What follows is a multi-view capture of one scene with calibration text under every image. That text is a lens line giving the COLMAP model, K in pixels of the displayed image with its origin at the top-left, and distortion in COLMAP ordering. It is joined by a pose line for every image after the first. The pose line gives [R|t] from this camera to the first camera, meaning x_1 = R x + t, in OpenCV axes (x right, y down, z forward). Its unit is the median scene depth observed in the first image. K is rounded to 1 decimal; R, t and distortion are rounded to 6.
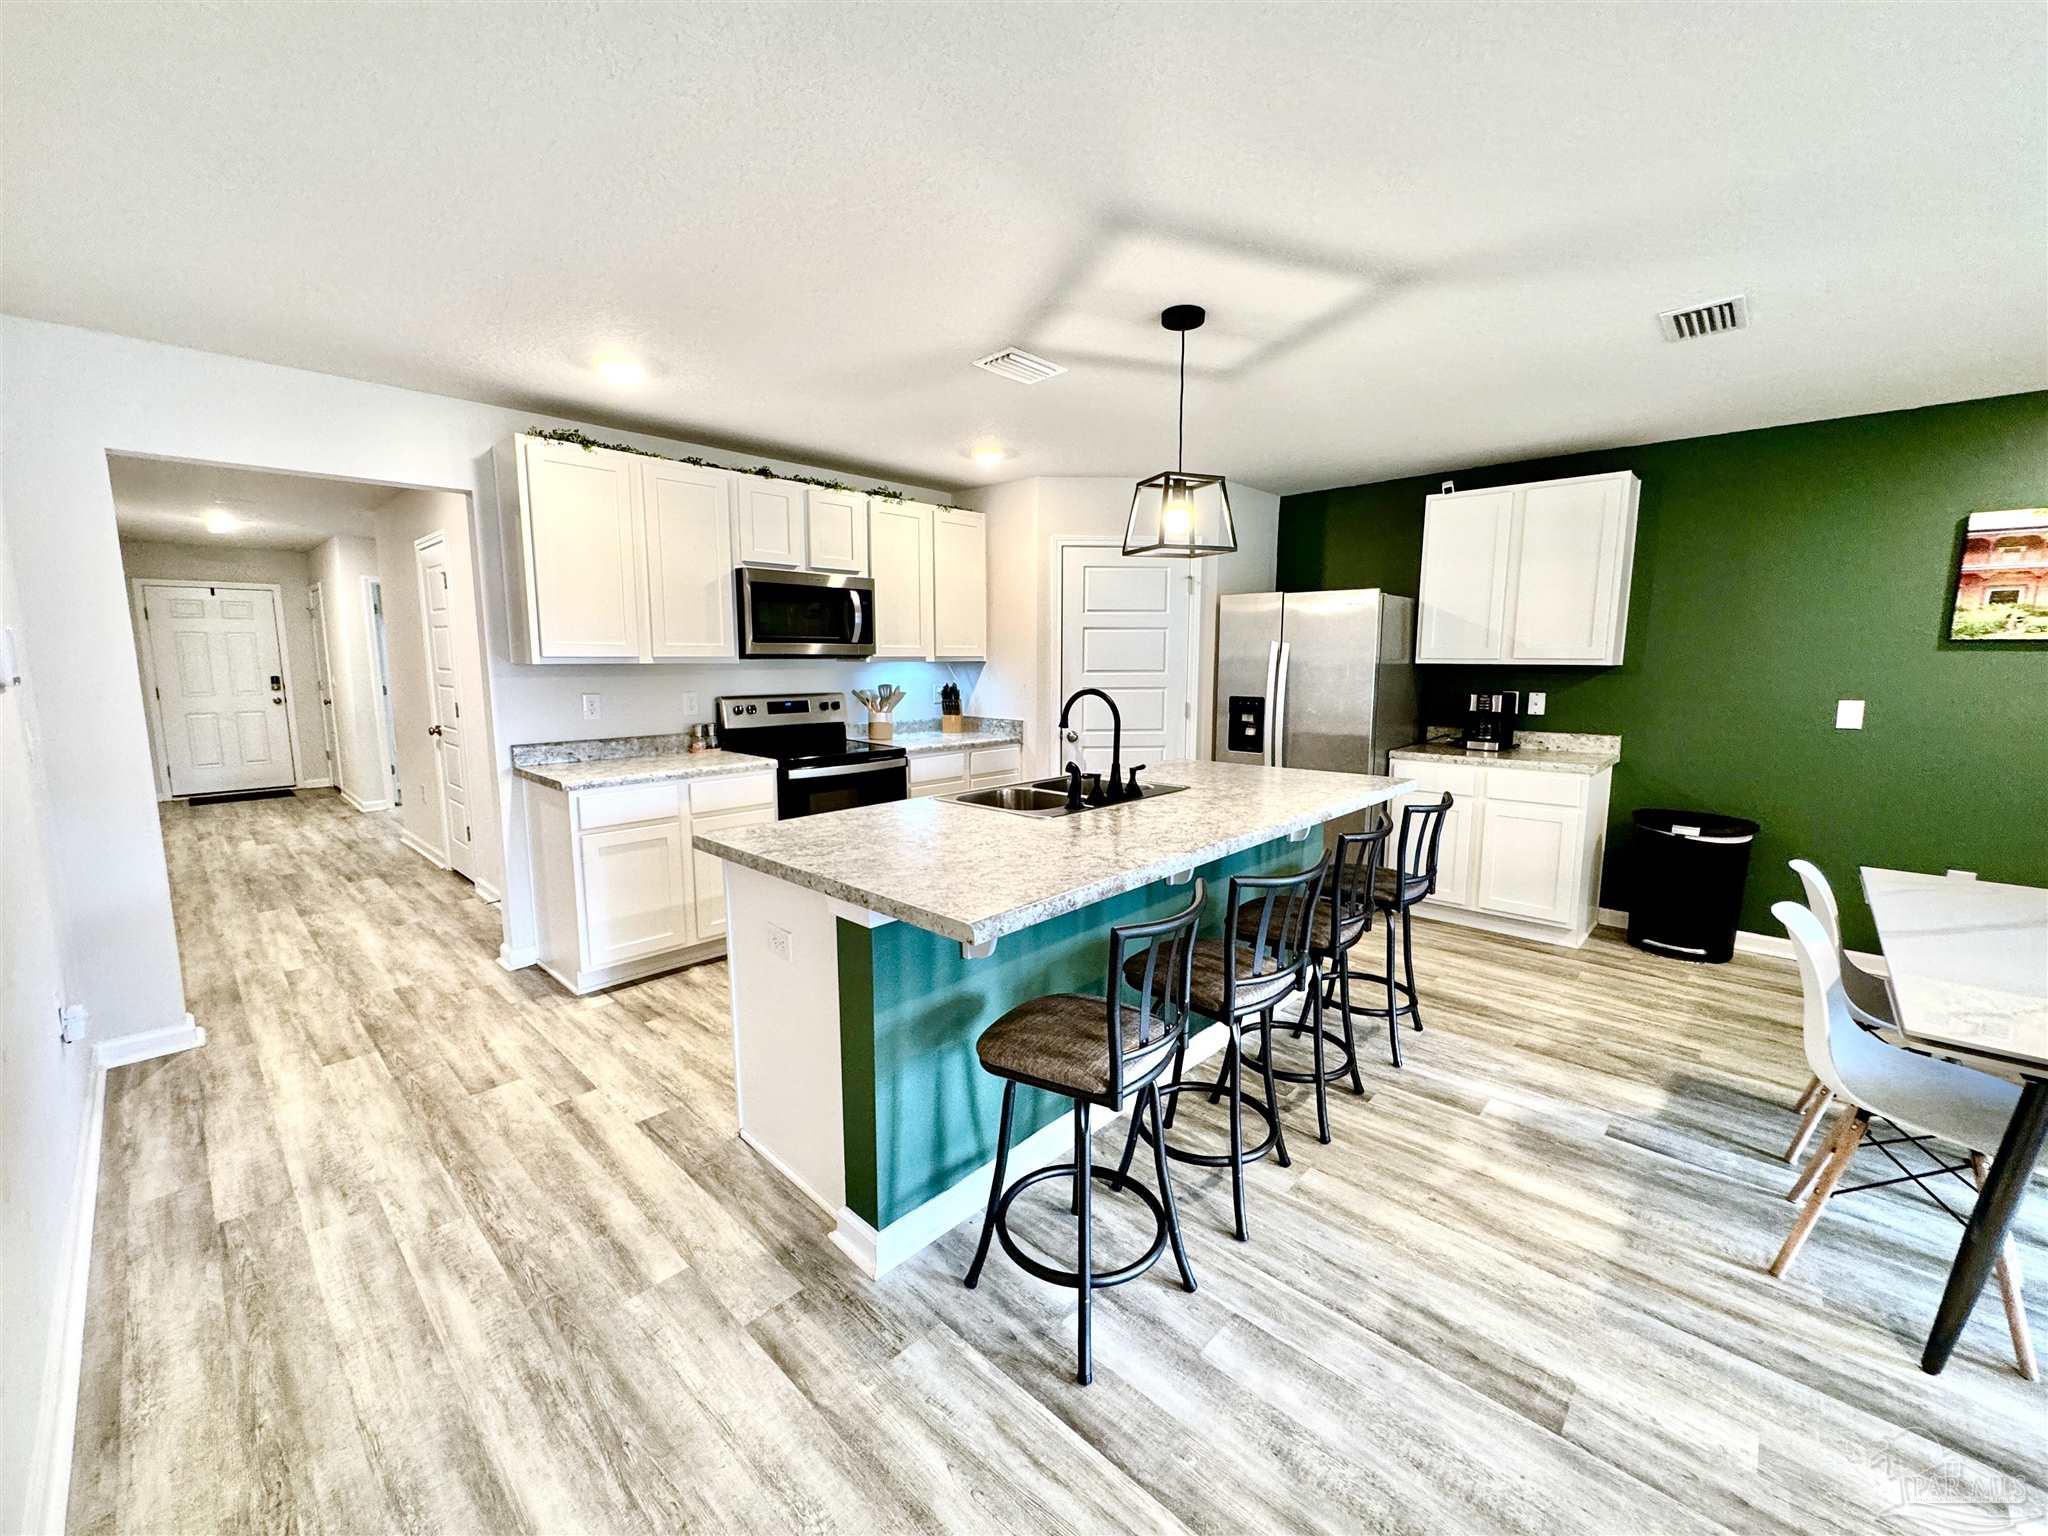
lens RADIAL K [[817.8, 0, 1030.3], [0, 817.8, 769.5], [0, 0, 1]] dist [-0.003334, 0.000025]
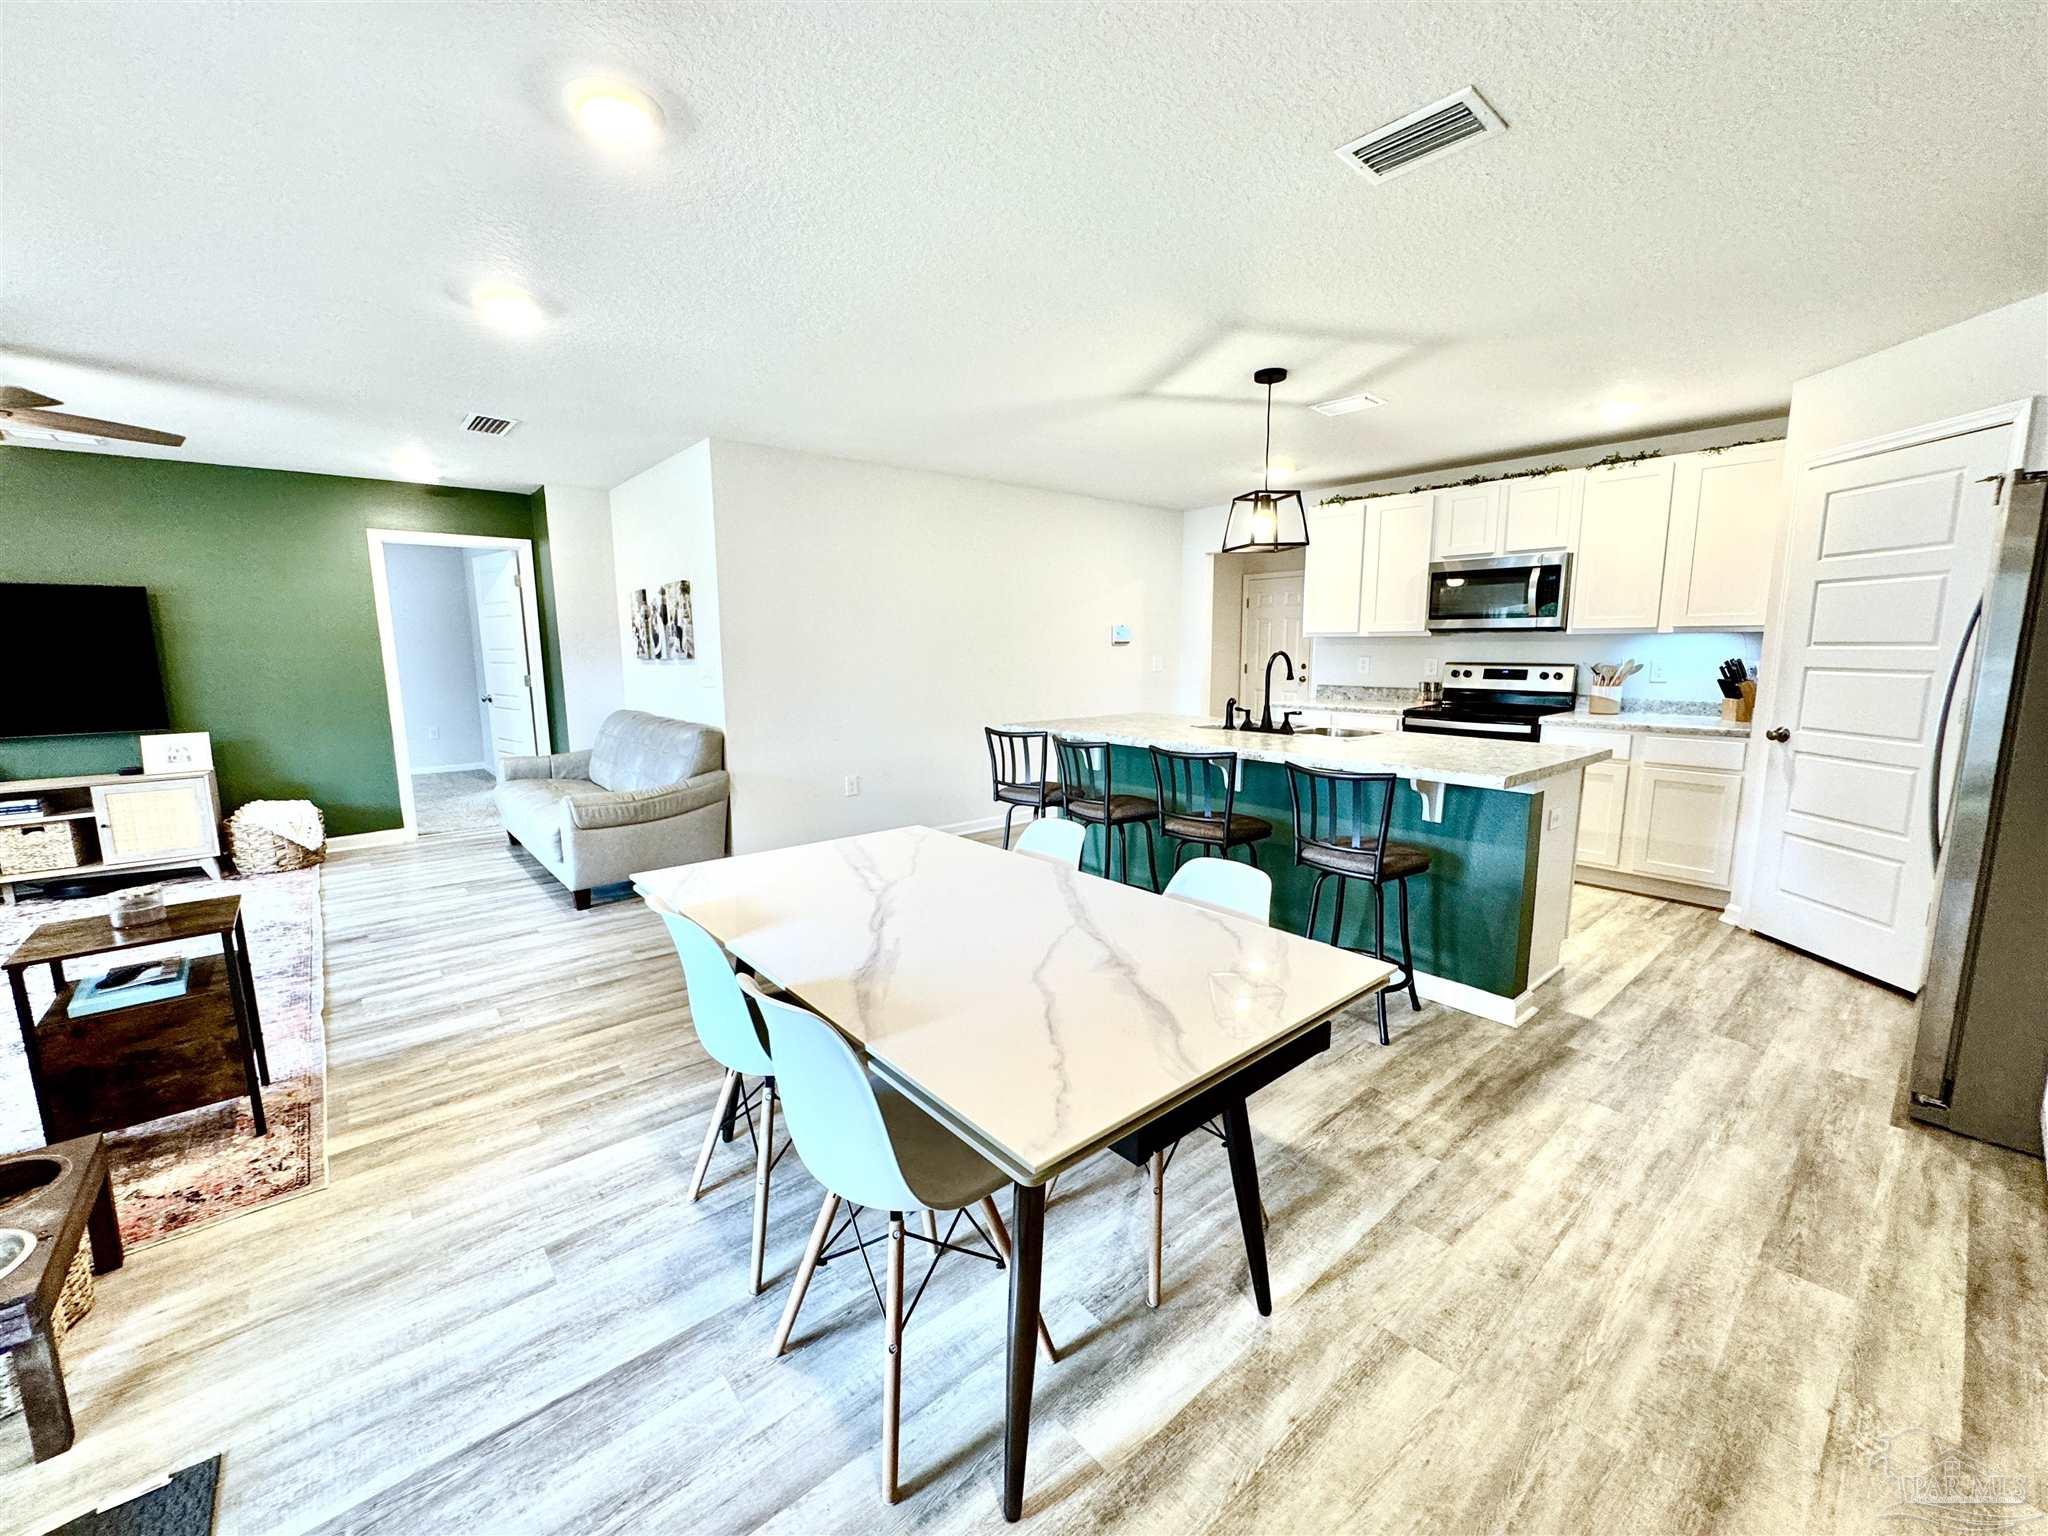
lens RADIAL K [[817.8, 0, 1015.7], [0, 817.8, 768.3], [0, 0, 1]] dist [-0.003334, 0.000025]
pose [[-0.113505, 0.148118, -0.982434, 1.133130], [-0.130227, 0.978076, 0.162507, -0.053428], [0.984966, 0.146385, -0.091728, 0.543741]]
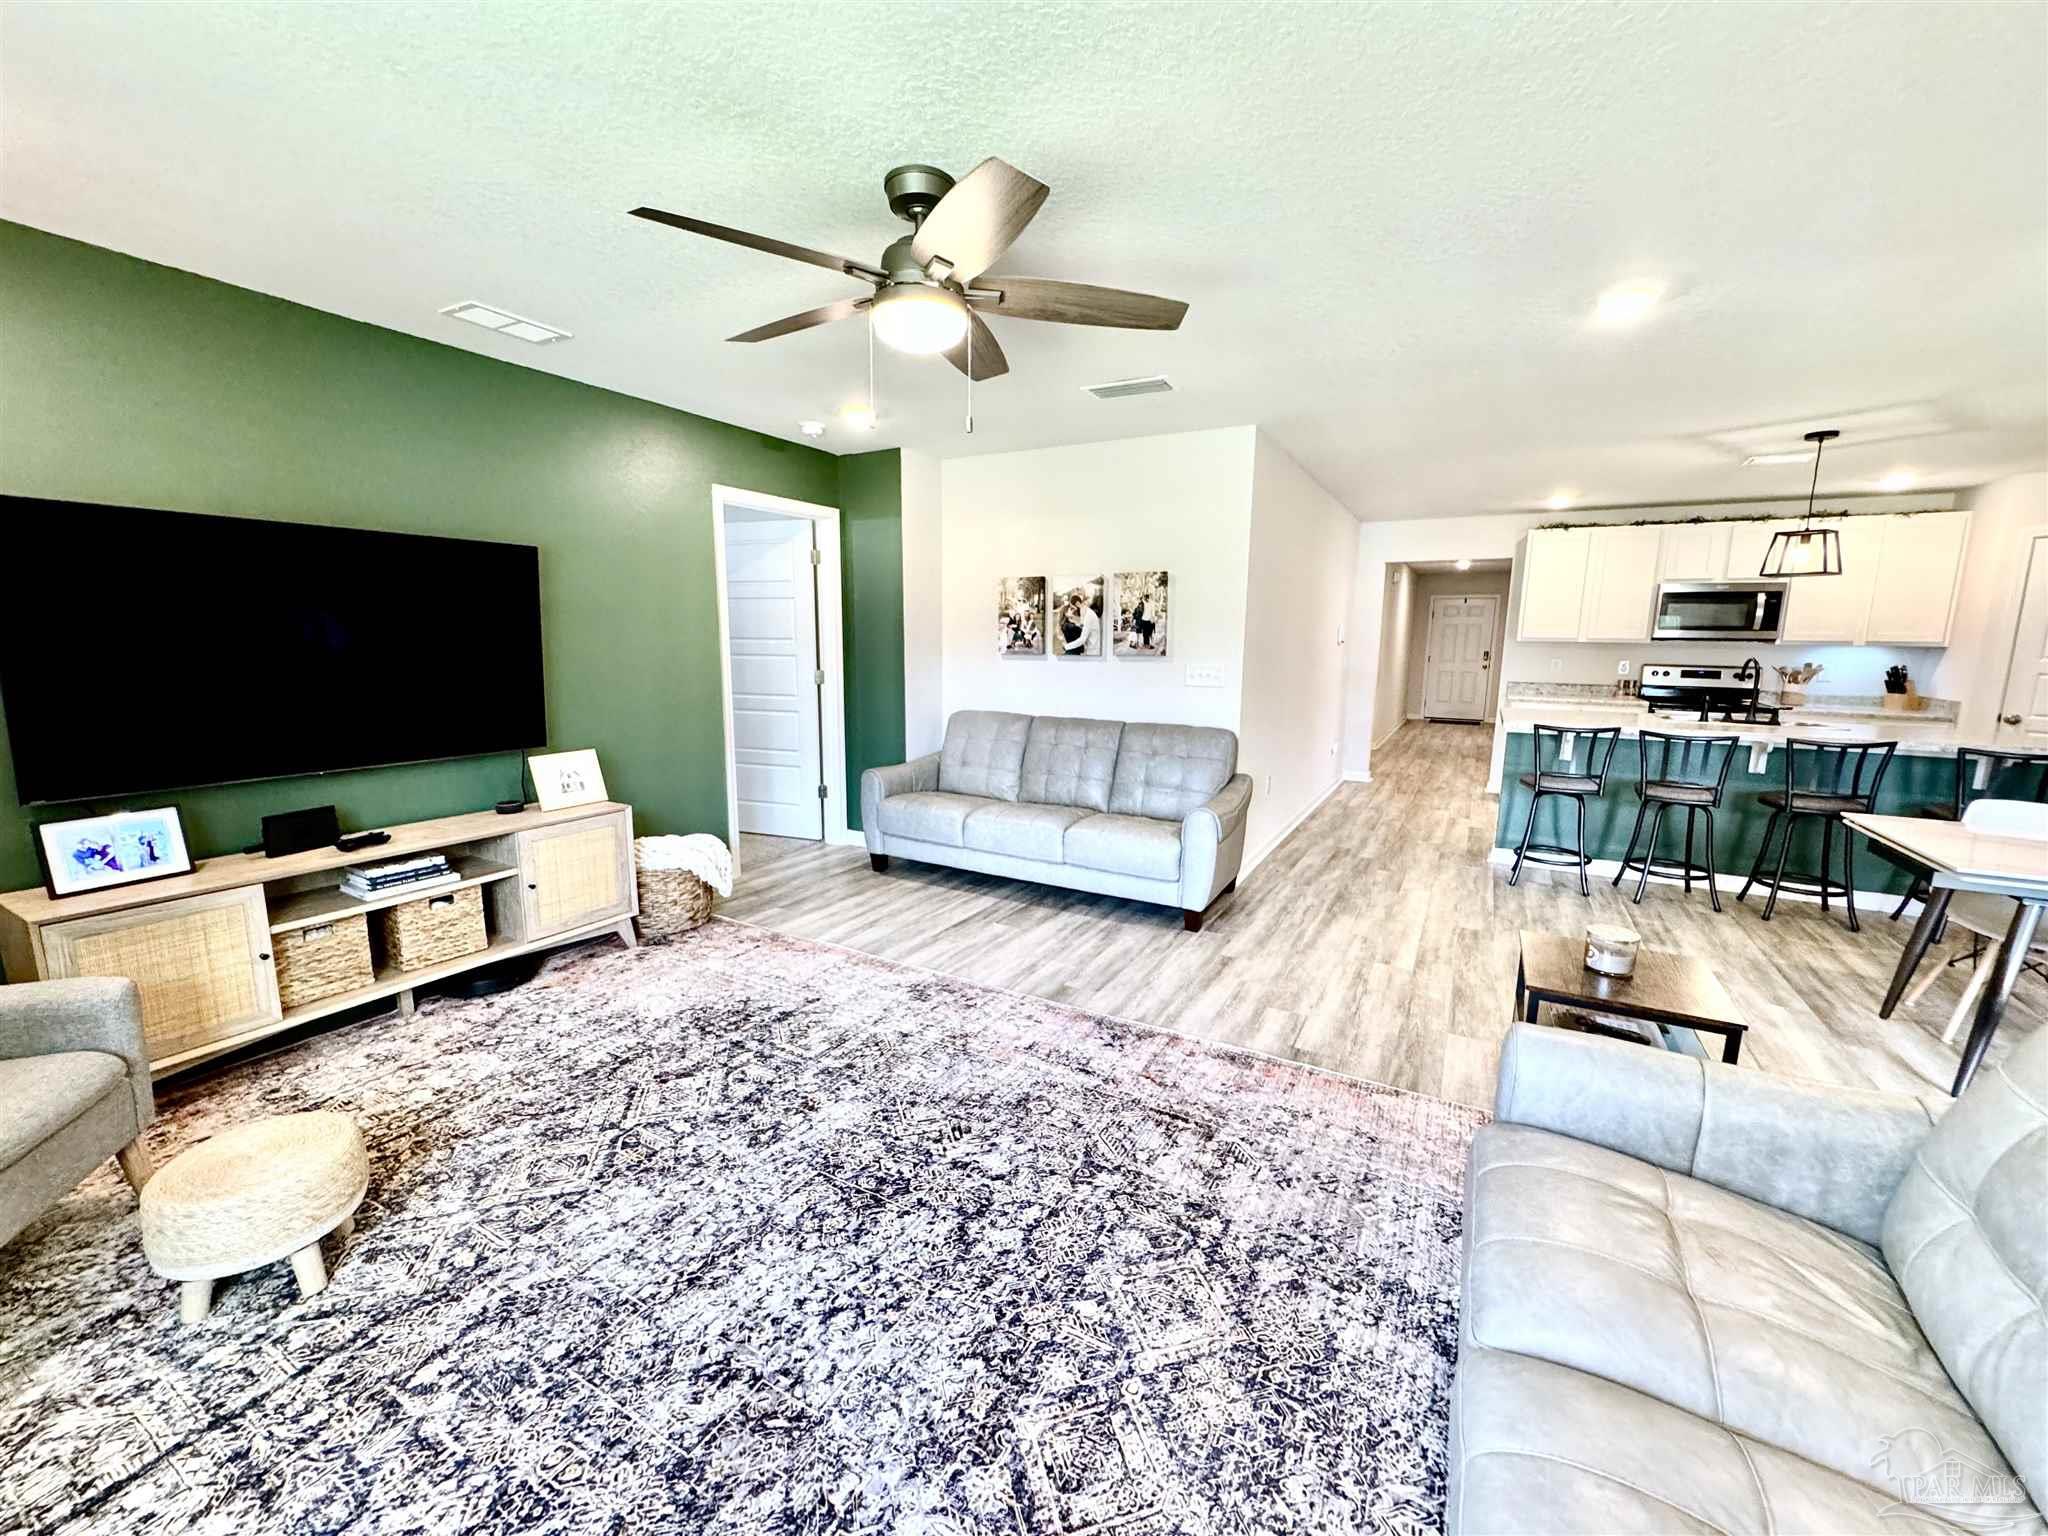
lens RADIAL K [[817.8, 0, 1017.2], [0, 817.8, 770.4], [0, 0, 1]] dist [-0.003334, 0.000025]
pose [[0.232721, 0.159465, -0.959381, 1.027165], [-0.145982, 0.981017, 0.127650, 0.102602], [0.961525, 0.110346, 0.251582, -0.633635]]
